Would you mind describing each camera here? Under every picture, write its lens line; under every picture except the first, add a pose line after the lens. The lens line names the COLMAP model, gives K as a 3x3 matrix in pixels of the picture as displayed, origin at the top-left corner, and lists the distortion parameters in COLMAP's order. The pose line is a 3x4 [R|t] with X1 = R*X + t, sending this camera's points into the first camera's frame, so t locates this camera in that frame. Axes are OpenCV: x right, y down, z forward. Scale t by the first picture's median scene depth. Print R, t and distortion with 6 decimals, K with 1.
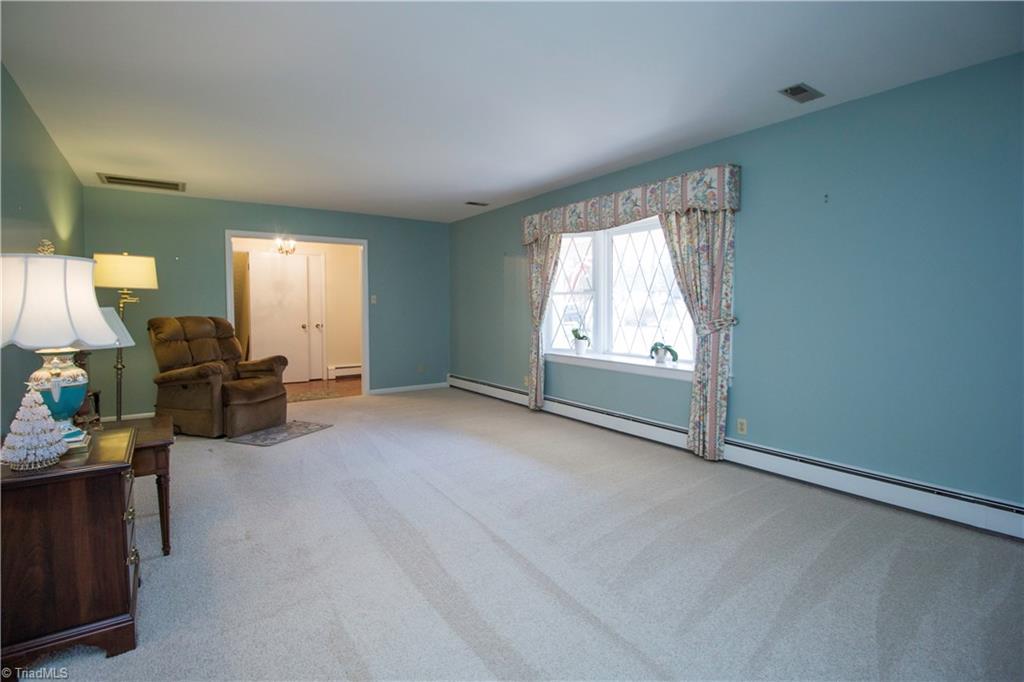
lens RADIAL K [[480.4, 0, 513.0], [0, 480.4, 337.2], [0, 0, 1]] dist [-0.006522, -0.004507]
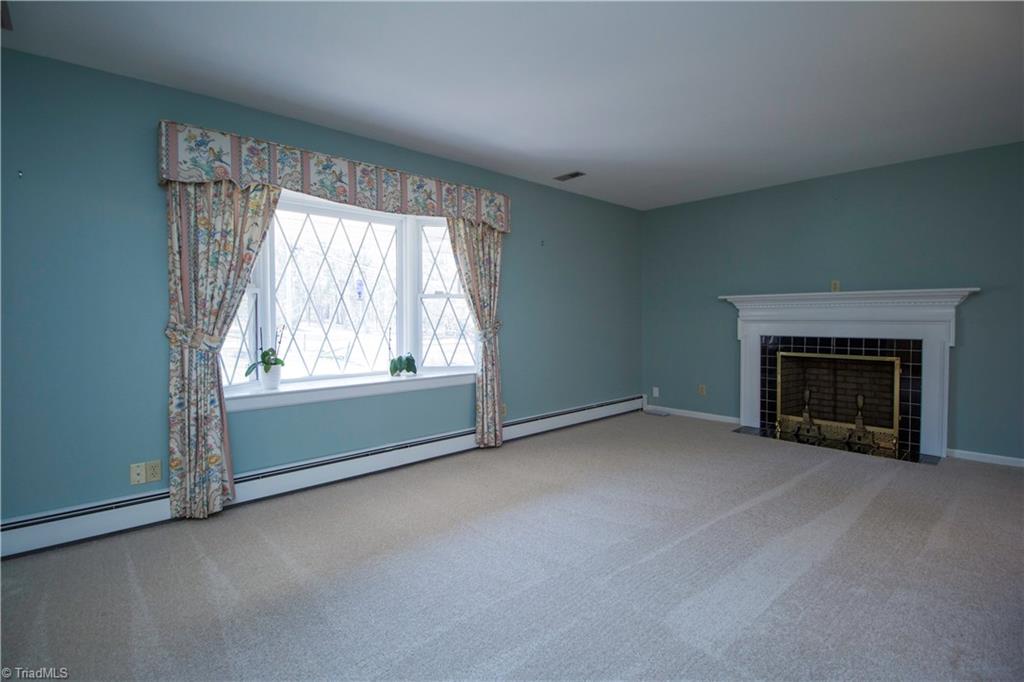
lens RADIAL K [[480.4, 0, 517.1], [0, 480.4, 339.6], [0, 0, 1]] dist [-0.006522, -0.004507]
pose [[-0.128563, -0.041326, 0.990840, -0.553414], [0.066849, 0.996498, 0.050235, -0.041055], [-0.989446, 0.072695, -0.125351, 0.820541]]
